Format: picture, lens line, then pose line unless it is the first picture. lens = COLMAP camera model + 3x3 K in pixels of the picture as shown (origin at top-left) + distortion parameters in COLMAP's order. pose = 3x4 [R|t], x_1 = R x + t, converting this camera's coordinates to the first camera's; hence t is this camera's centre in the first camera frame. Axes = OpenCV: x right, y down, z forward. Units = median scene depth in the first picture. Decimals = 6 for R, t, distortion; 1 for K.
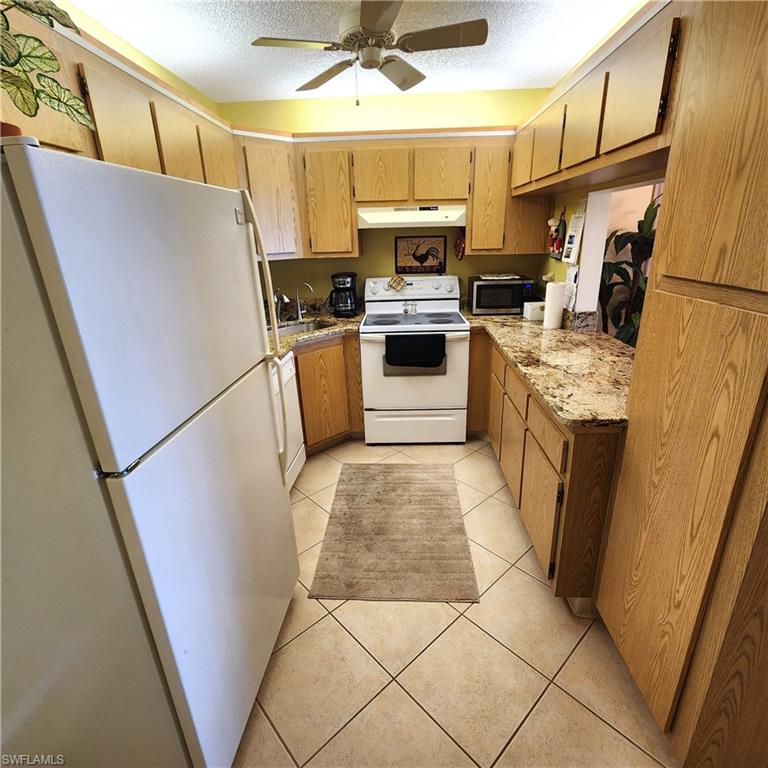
lens RADIAL K [[429.7, 0, 386.0], [0, 429.7, 385.4], [0, 0, 1]] dist [-0.003188, -0.001171]
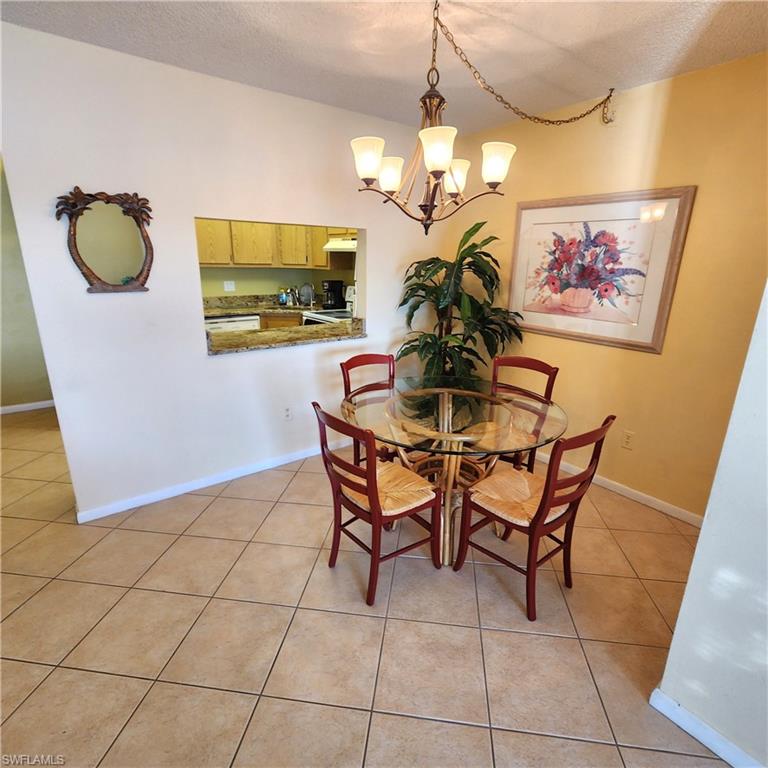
lens RADIAL K [[429.7, 0, 384.6], [0, 429.7, 386.8], [0, 0, 1]] dist [-0.003188, -0.001171]
pose [[0.641249, 0.259769, -0.722024, 1.265276], [-0.291027, 0.952985, 0.084395, -0.088701], [0.710002, 0.156011, 0.686701, 0.155473]]
